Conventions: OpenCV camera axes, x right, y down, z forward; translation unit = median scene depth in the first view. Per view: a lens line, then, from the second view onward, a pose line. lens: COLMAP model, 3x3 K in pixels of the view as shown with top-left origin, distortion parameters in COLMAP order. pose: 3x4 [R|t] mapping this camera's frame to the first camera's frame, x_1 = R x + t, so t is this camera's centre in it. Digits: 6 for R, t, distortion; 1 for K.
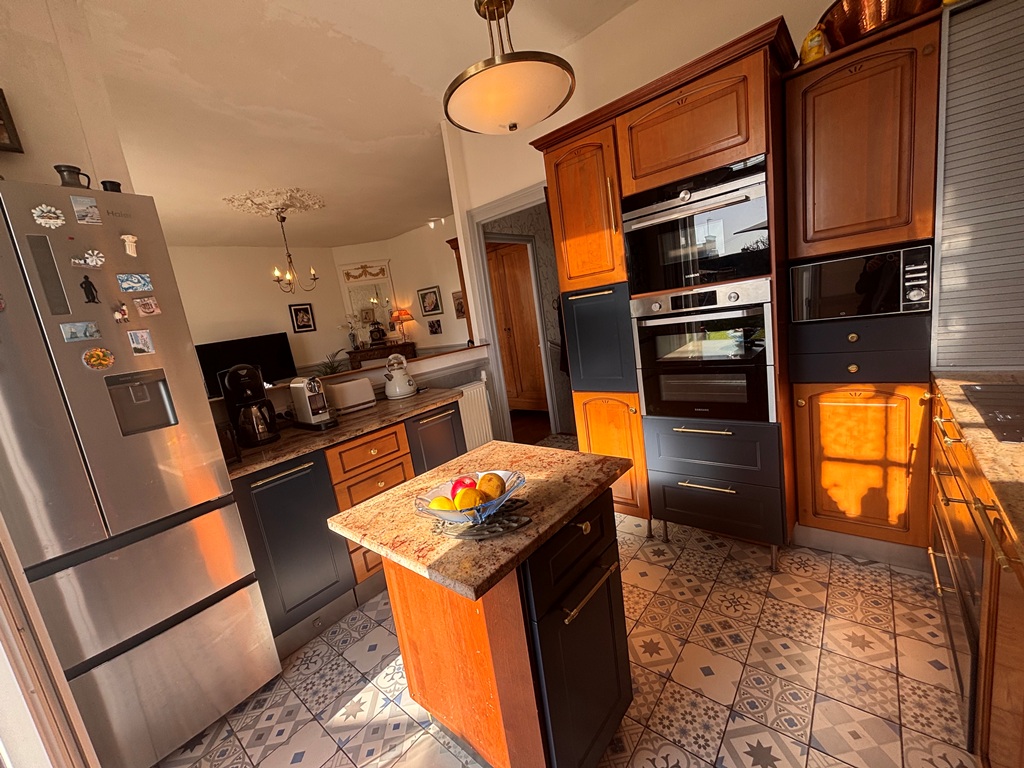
lens RADIAL K [[410.5, 0, 513.0], [0, 410.5, 385.9], [0, 0, 1]] dist [-0.000200, 0.000020]
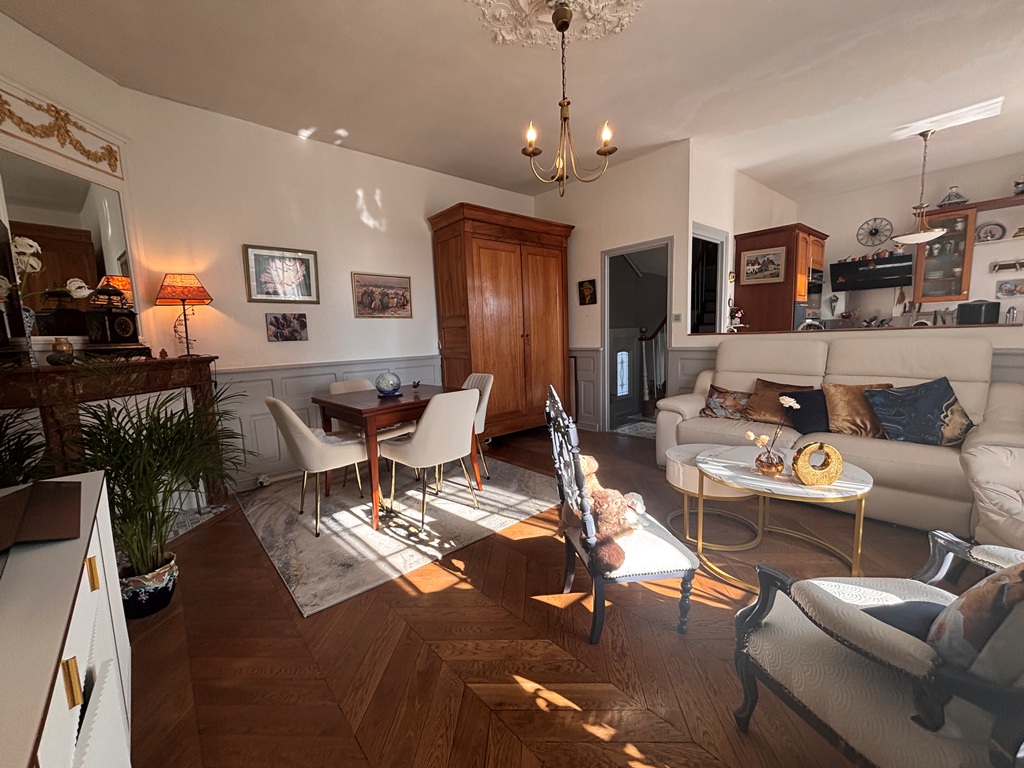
lens RADIAL K [[410.5, 0, 512.9], [0, 410.5, 380.6], [0, 0, 1]] dist [-0.000200, 0.000020]
pose [[0.168759, 0.022004, 0.985412, -0.639000], [0.177735, 0.982683, -0.052382, -0.002563], [-0.969500, 0.183982, 0.161926, 0.661417]]
